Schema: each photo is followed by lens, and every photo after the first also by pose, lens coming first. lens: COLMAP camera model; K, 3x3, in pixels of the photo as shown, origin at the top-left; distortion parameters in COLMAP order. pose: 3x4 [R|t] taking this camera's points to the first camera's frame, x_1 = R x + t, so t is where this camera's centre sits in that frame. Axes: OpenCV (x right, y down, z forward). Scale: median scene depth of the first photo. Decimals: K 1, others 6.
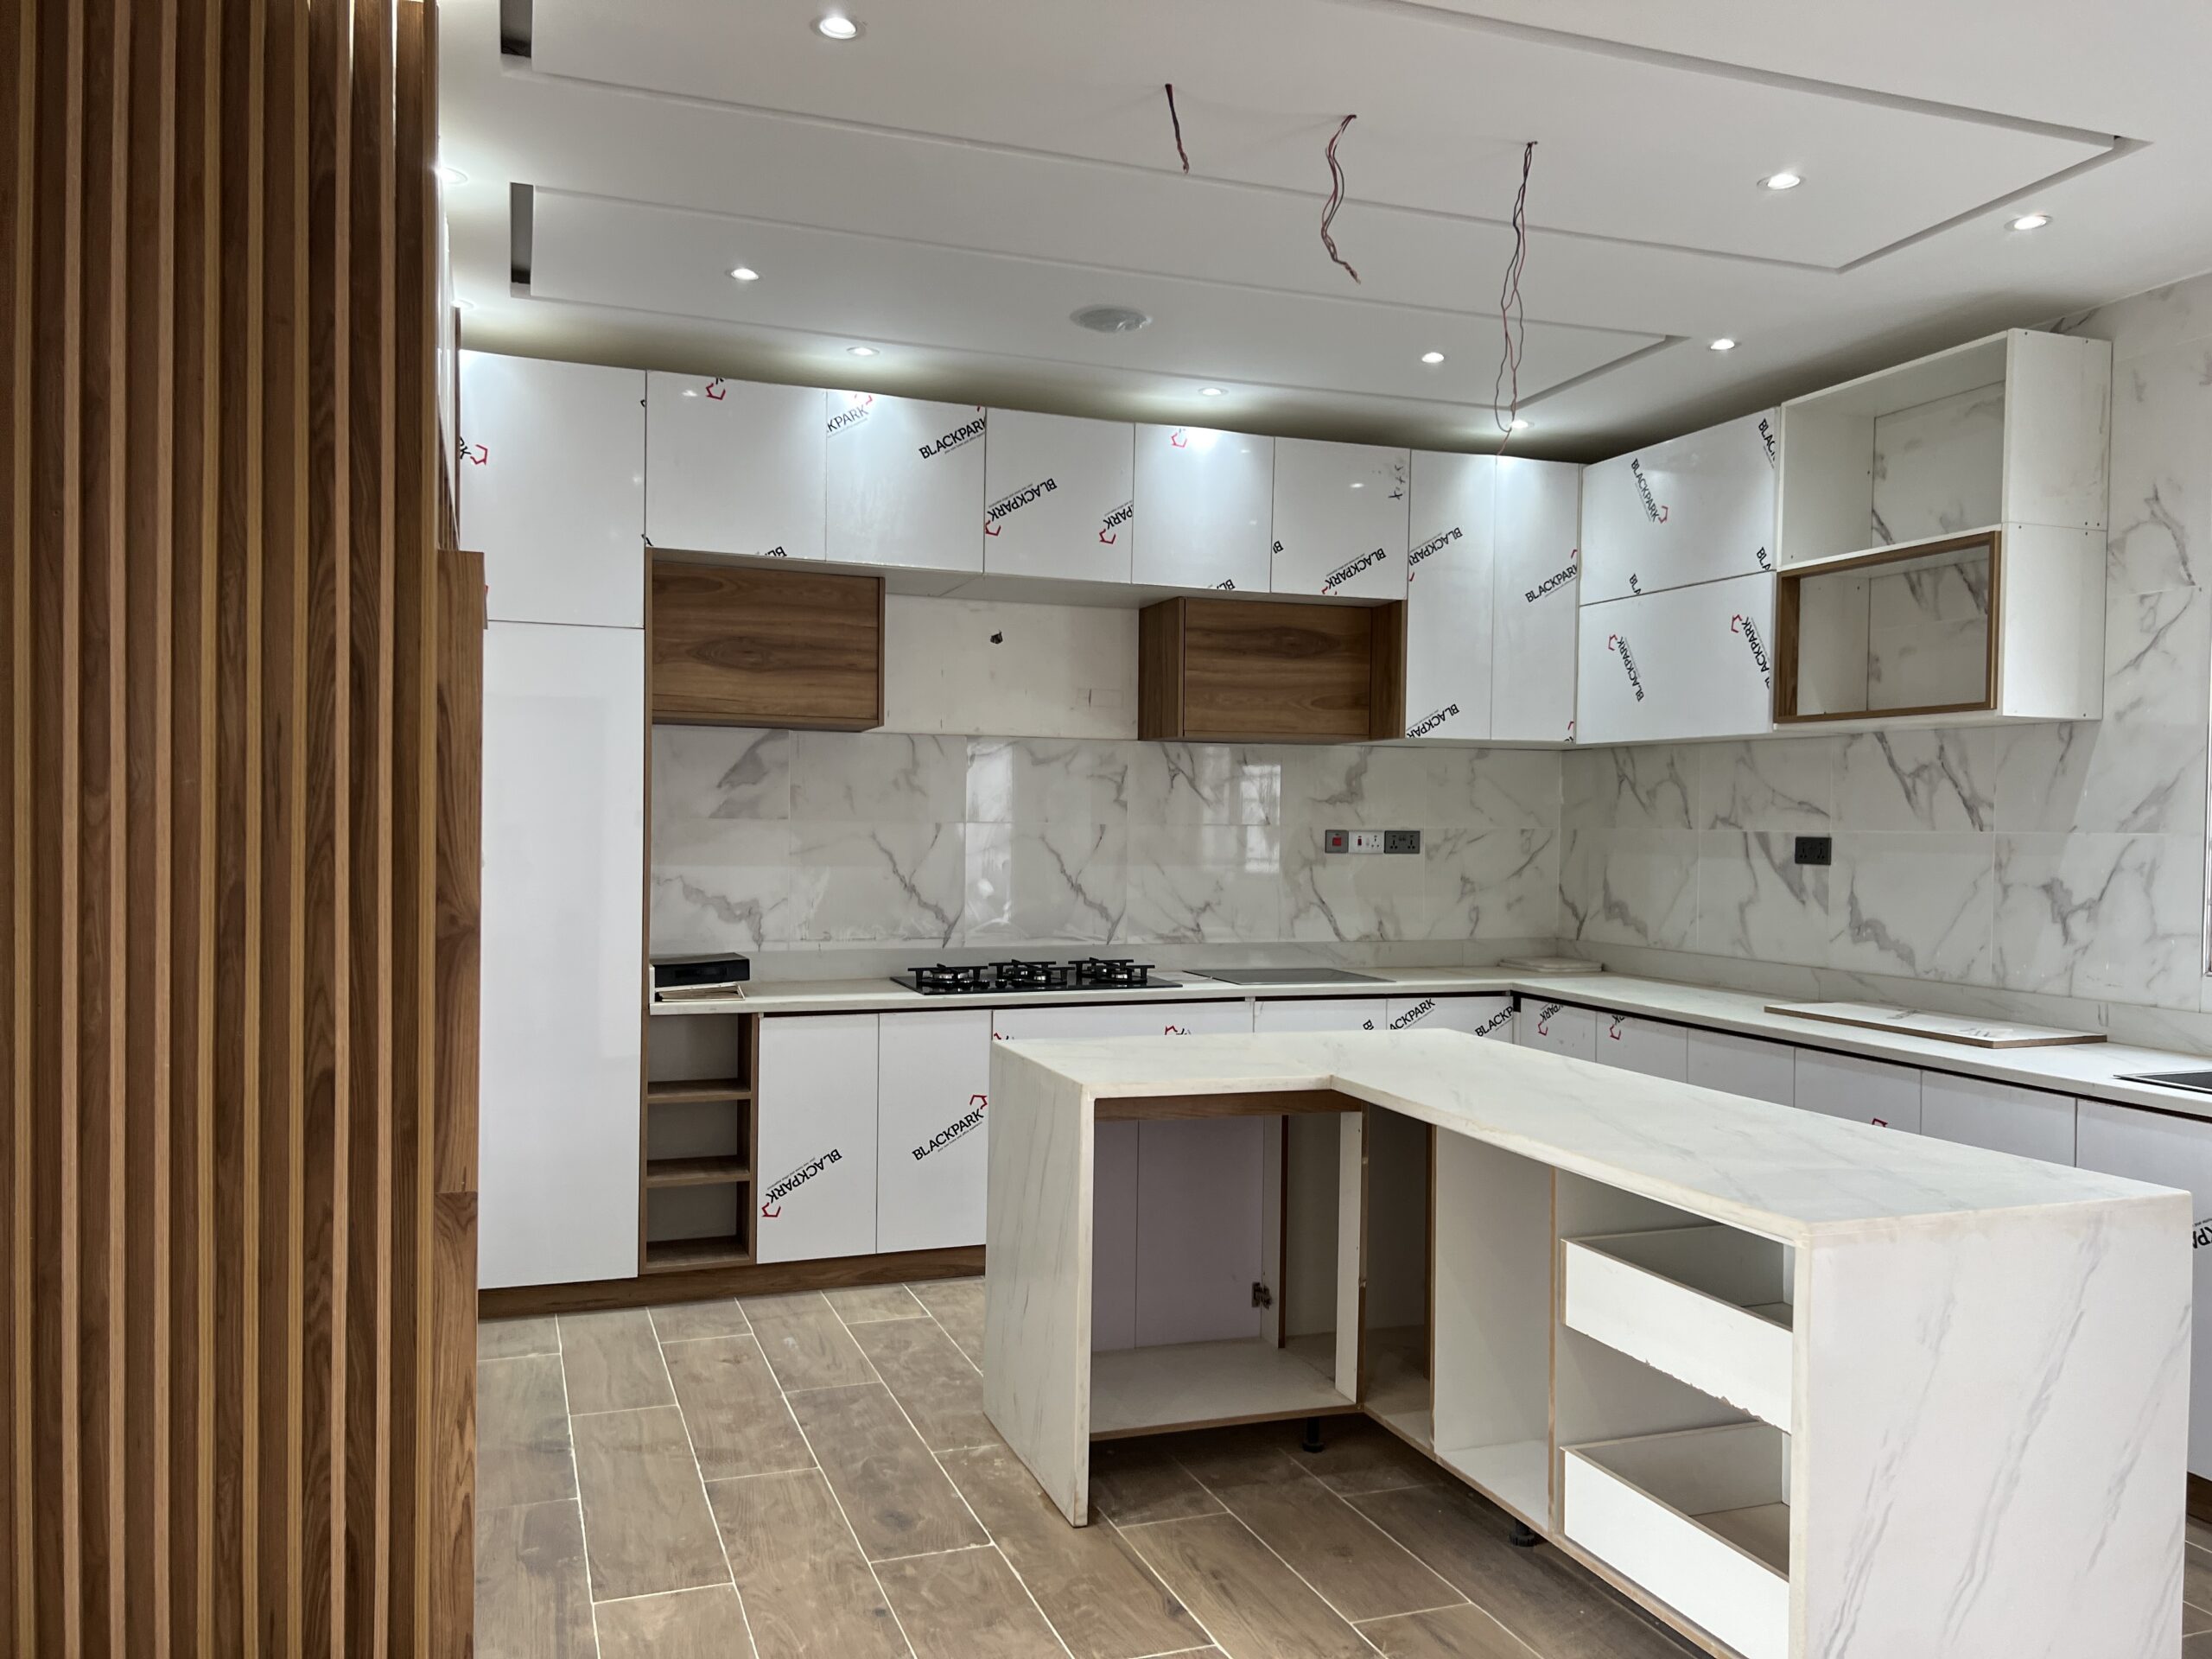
lens RADIAL K [[1689.8, 0, 1098.1], [0, 1689.8, 852.6], [0, 0, 1]] dist [0.086935, -0.074772]
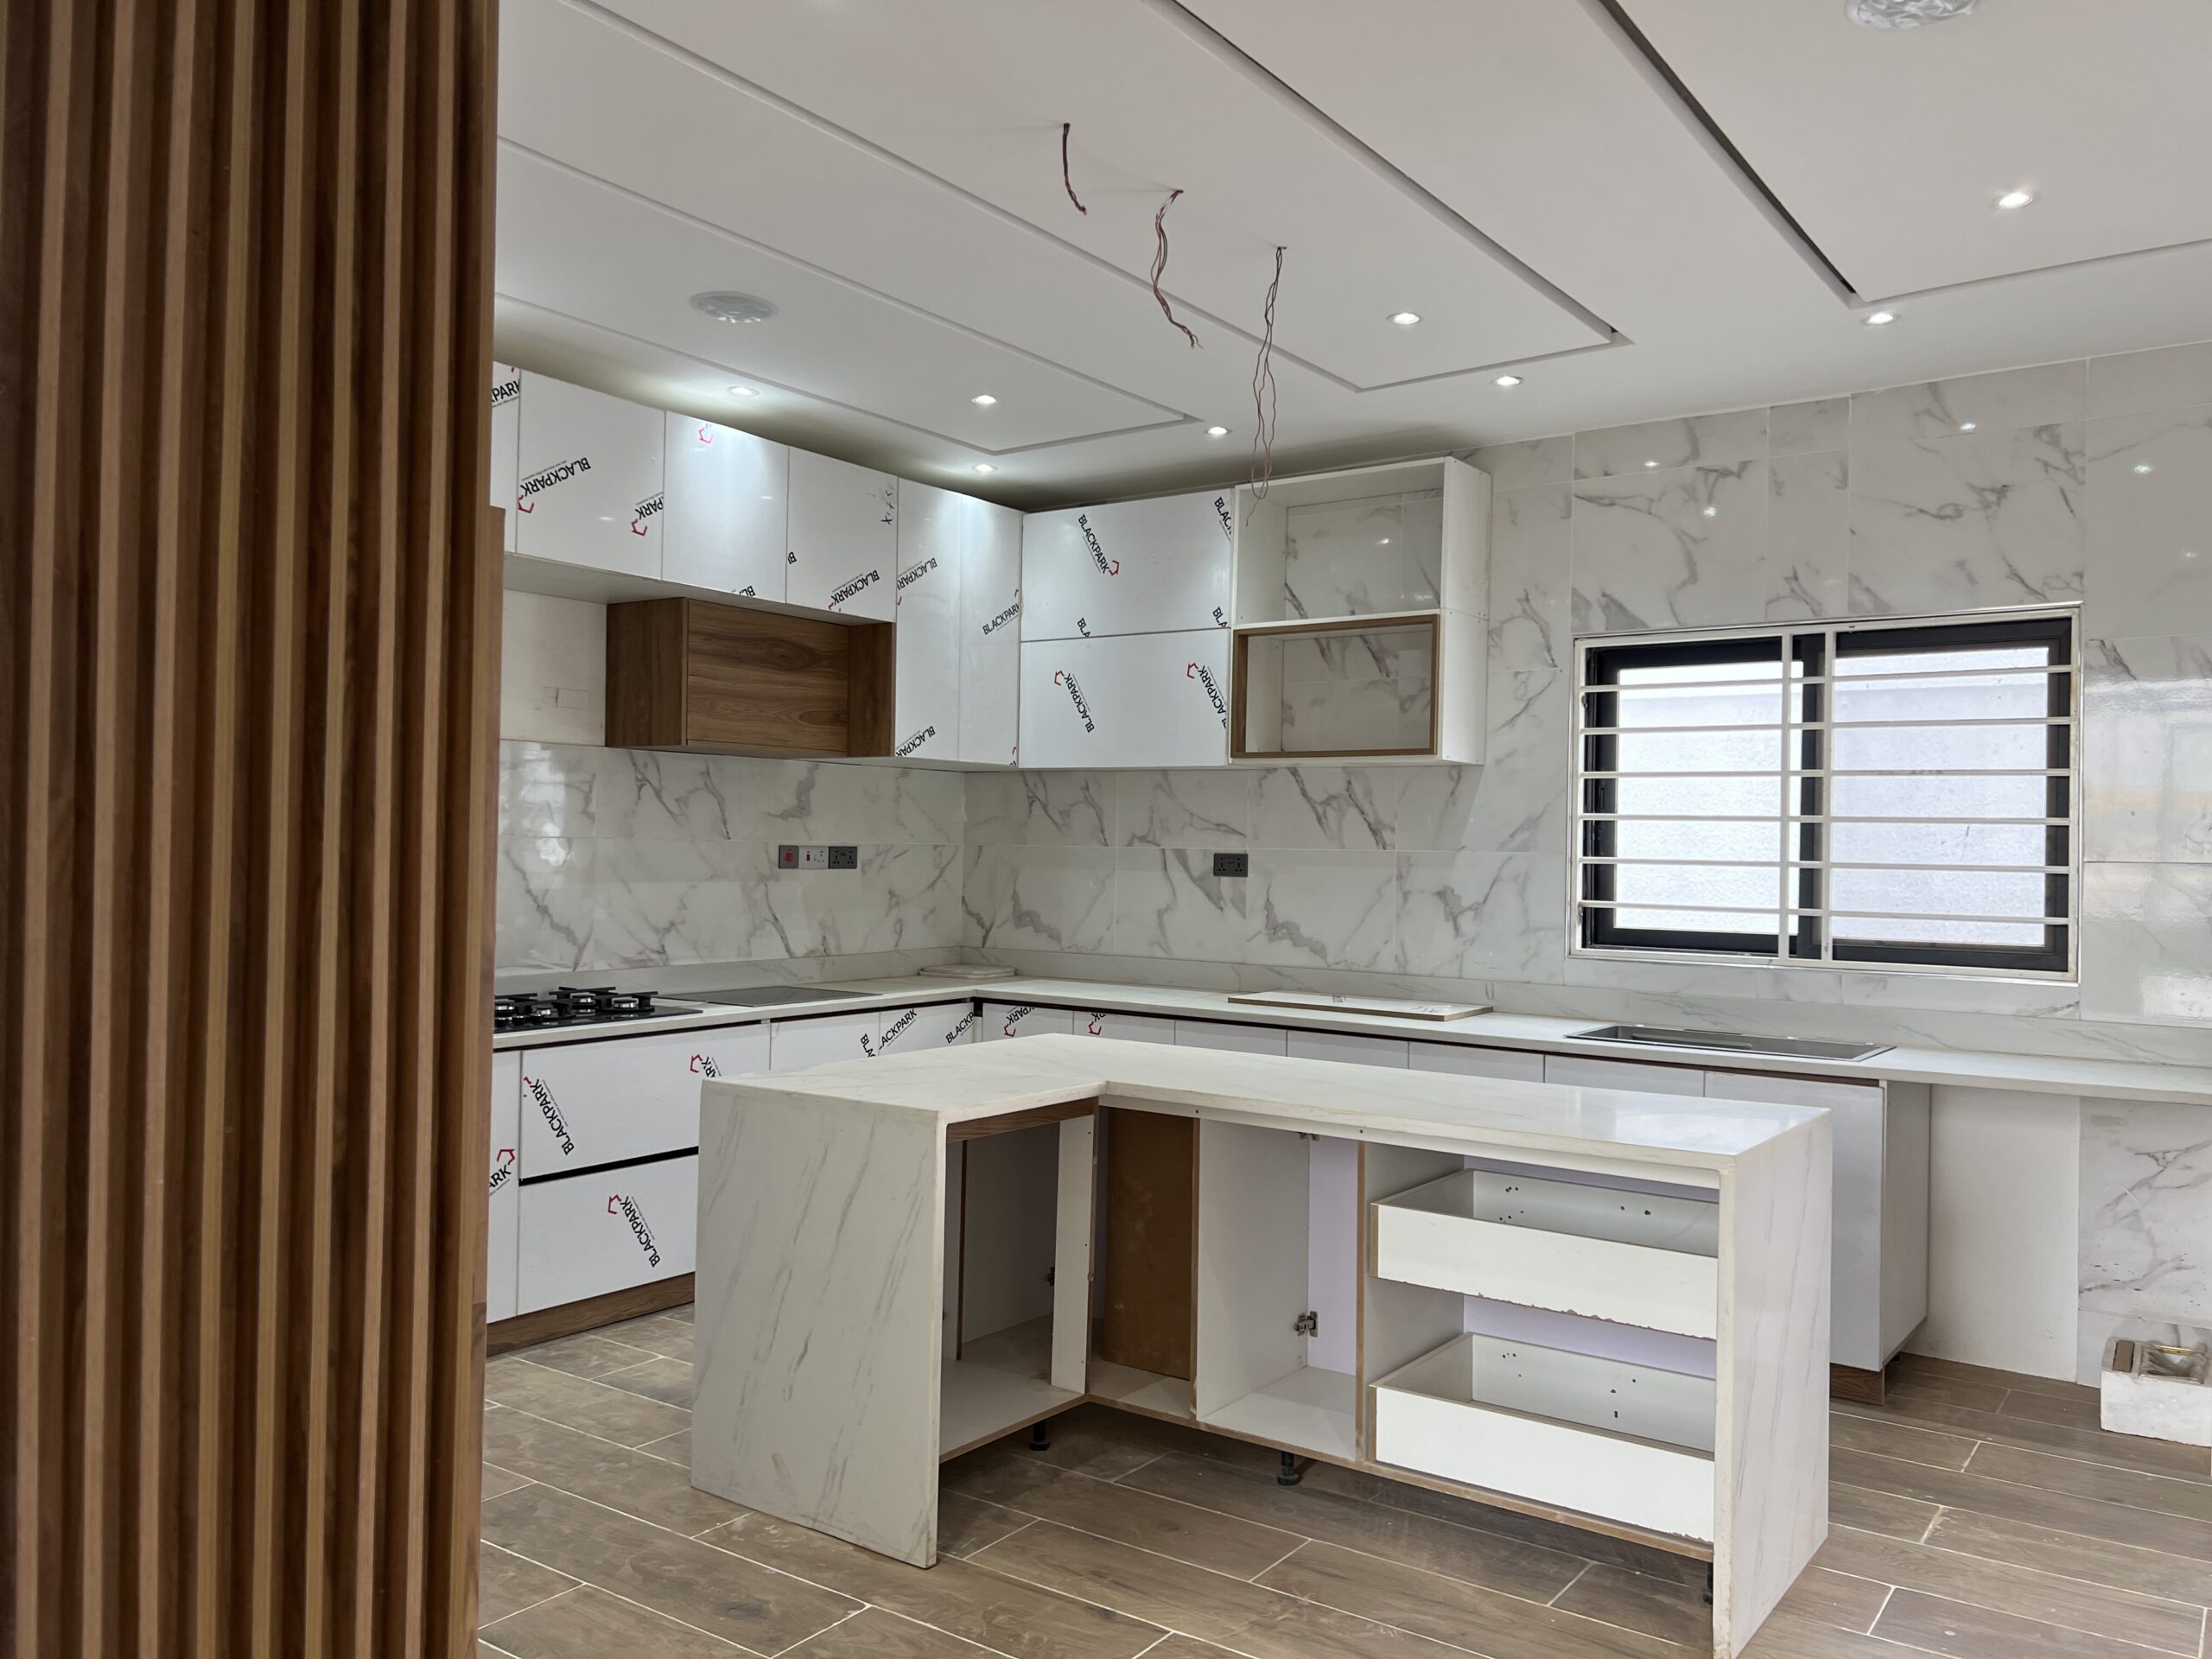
lens RADIAL K [[1681.9, 0, 1128.8], [0, 1681.9, 843.3], [0, 0, 1]] dist [0.084096, -0.076727]
pose [[0.818388, 0.003617, 0.574654, -0.319190], [0.002914, 0.999941, -0.010445, -0.004289], [-0.574658, 0.010222, 0.818330, 0.092926]]
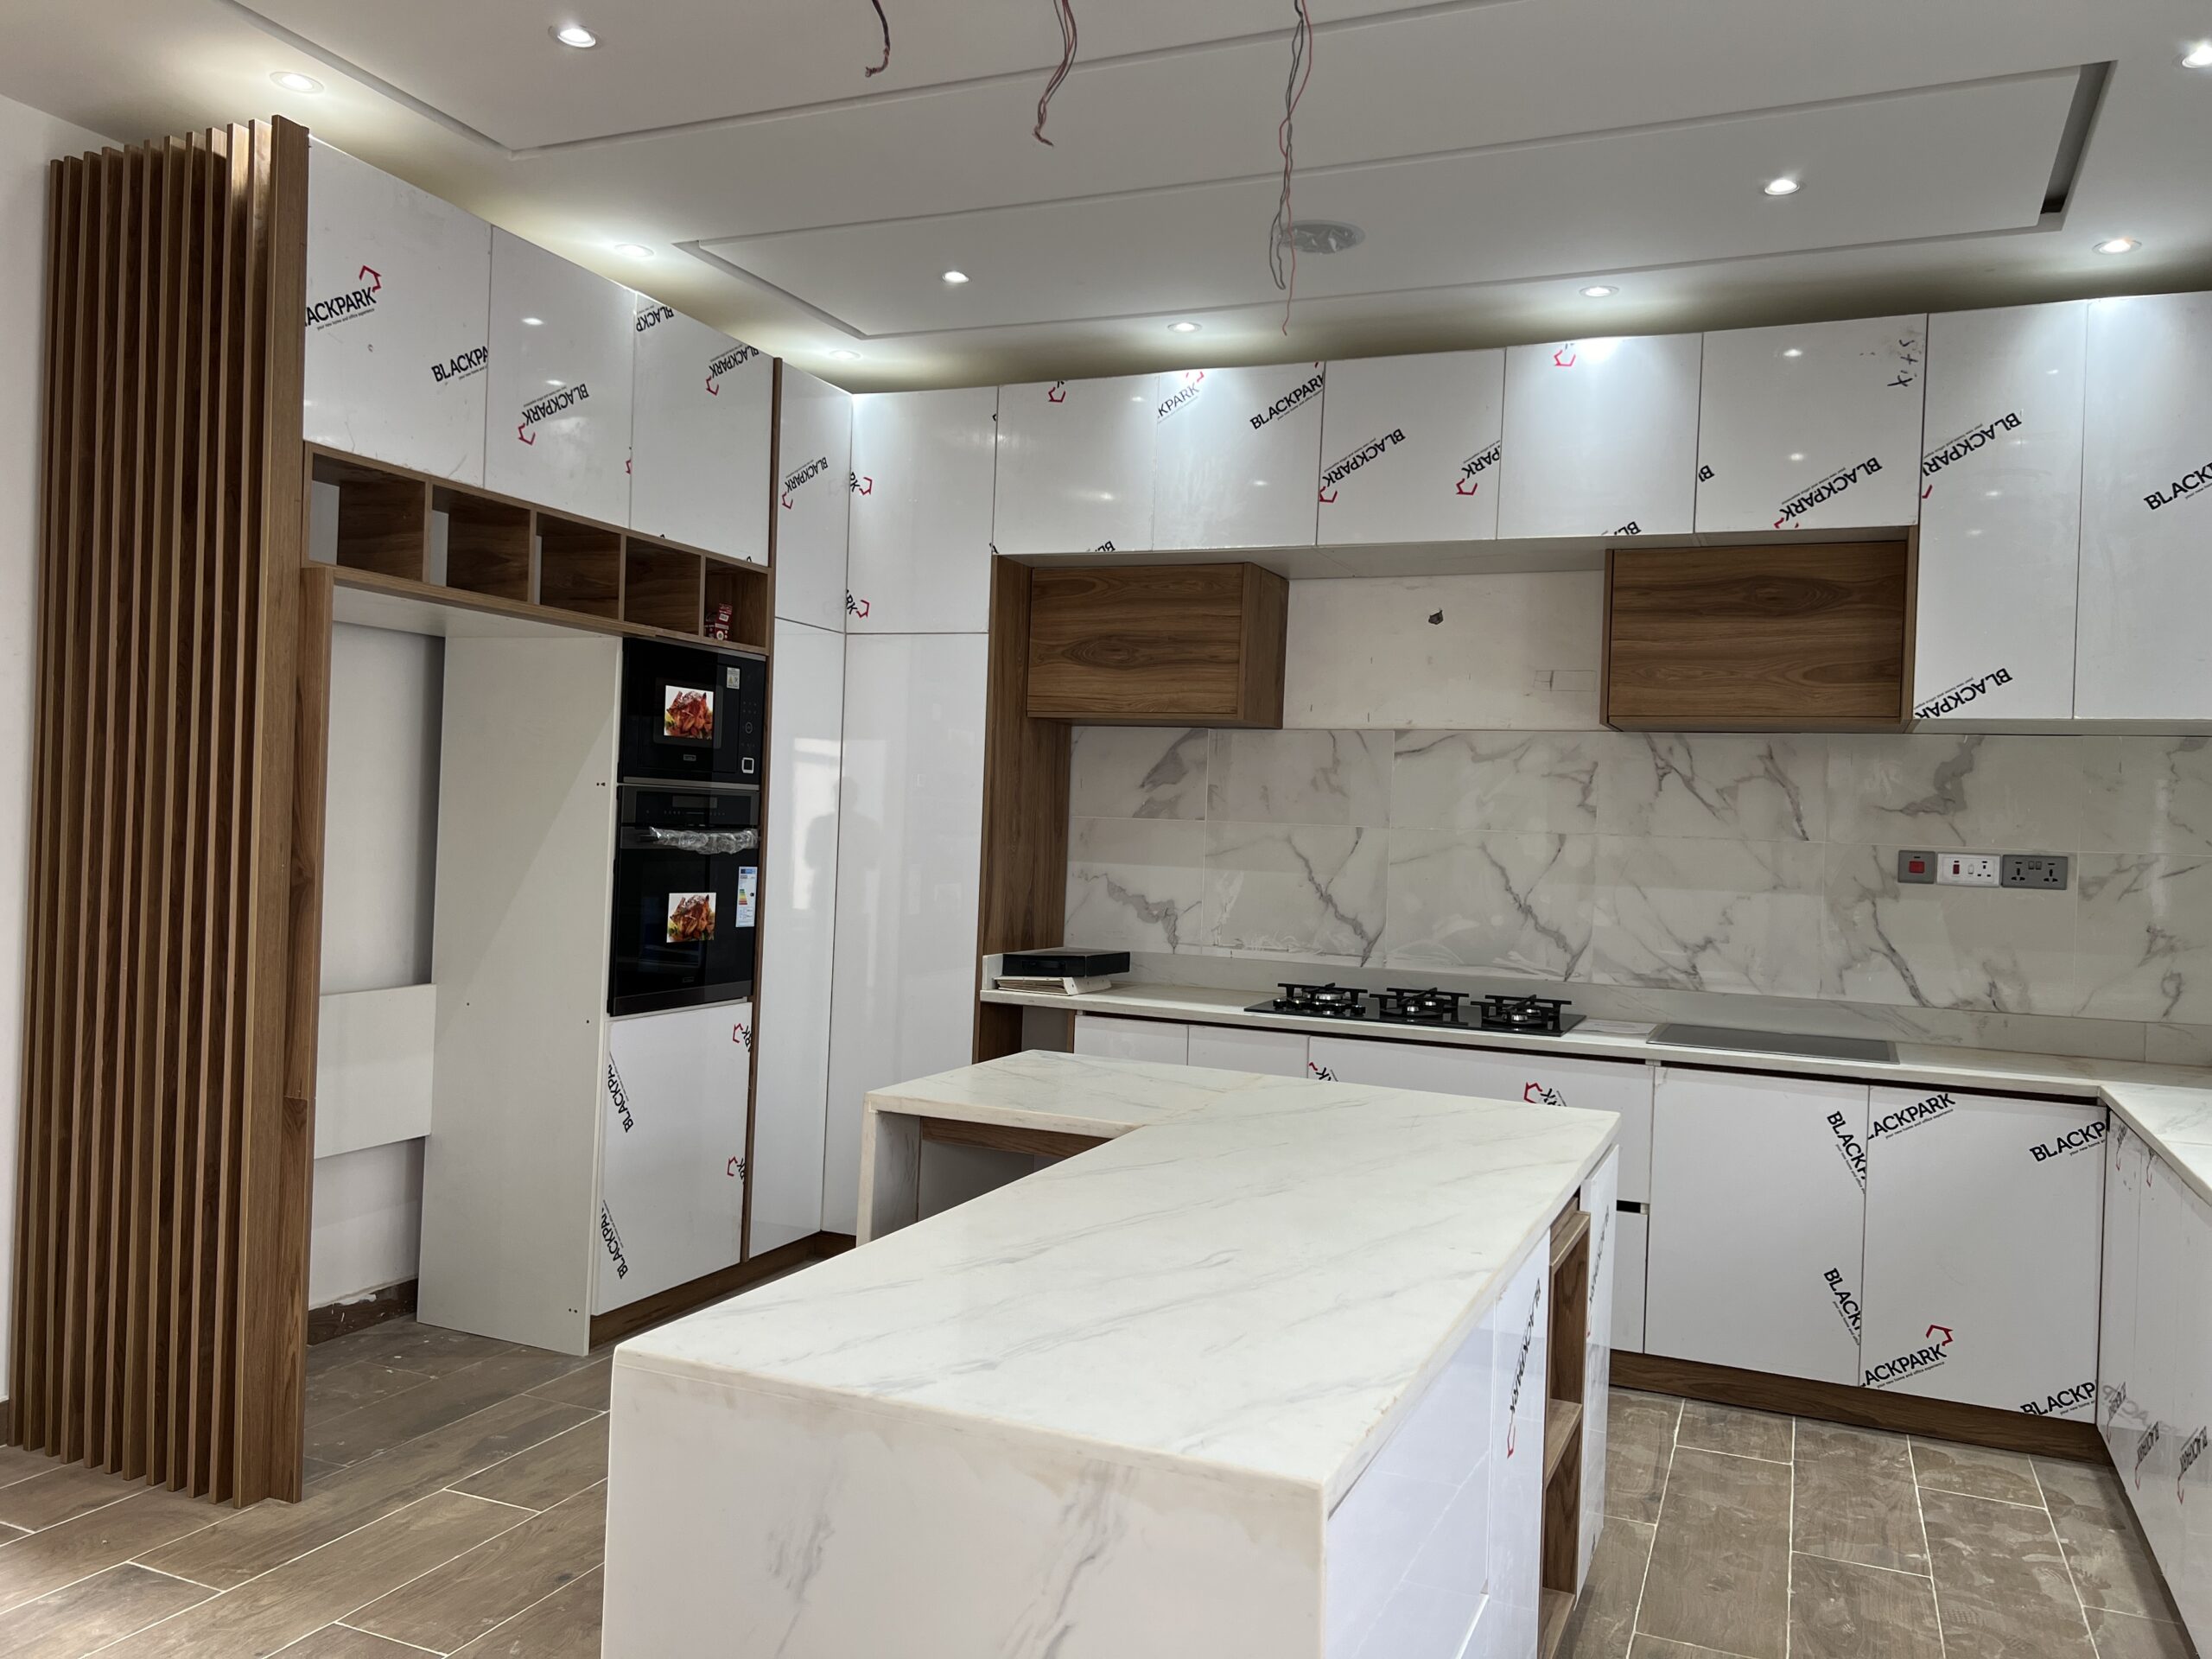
lens RADIAL K [[1670.1, 0, 1093.1], [0, 1670.1, 832.4], [0, 0, 1]] dist [0.154615, -0.199686]
pose [[0.731732, 0.020159, -0.681294, 0.461141], [-0.039424, 0.999141, -0.012778, 0.002458], [0.680451, 0.036209, 0.731899, 0.275329]]
